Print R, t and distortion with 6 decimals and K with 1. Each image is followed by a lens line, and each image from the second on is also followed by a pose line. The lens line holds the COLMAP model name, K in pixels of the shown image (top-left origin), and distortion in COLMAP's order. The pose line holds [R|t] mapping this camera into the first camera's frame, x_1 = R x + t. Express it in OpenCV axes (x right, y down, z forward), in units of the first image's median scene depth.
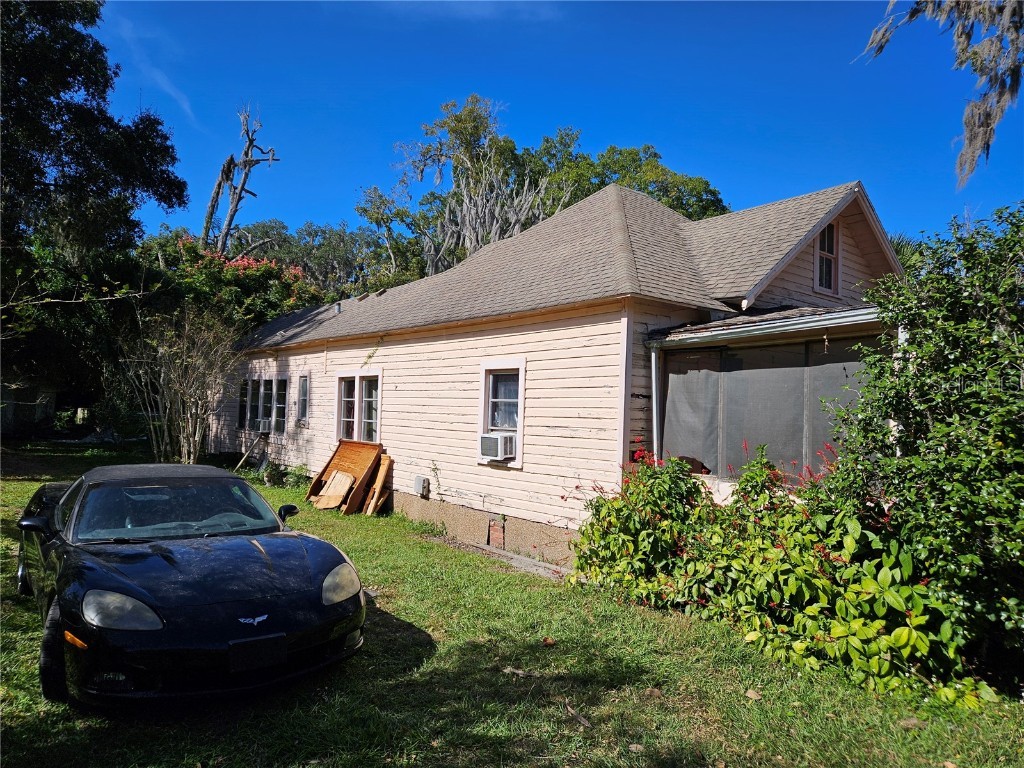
lens RADIAL K [[661.0, 0, 512.0], [0, 661.0, 384.0], [0, 0, 1]] dist [0.093020, -0.067990]
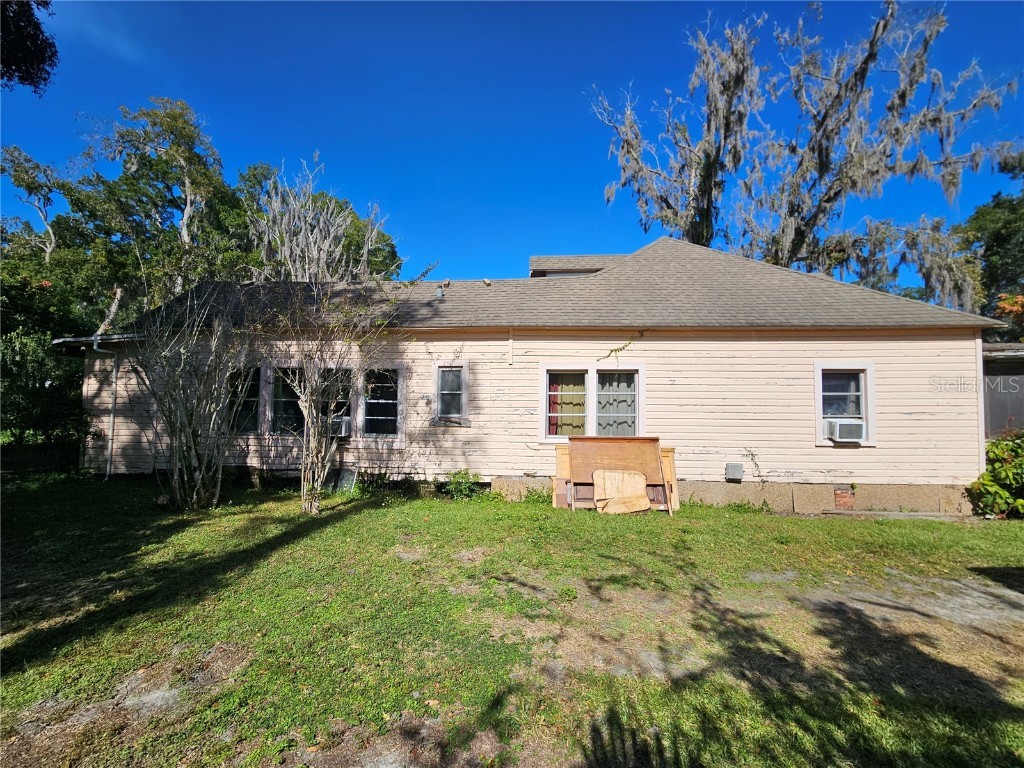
lens RADIAL K [[411.7, 0, 512.0], [0, 411.7, 384.0], [0, 0, 1]] dist [-0.000363, 0.000123]
pose [[0.689479, -0.006865, 0.724273, -0.987568], [-0.013797, 0.999649, 0.022609, -0.003078], [-0.724174, -0.025581, 0.689142, 0.892730]]
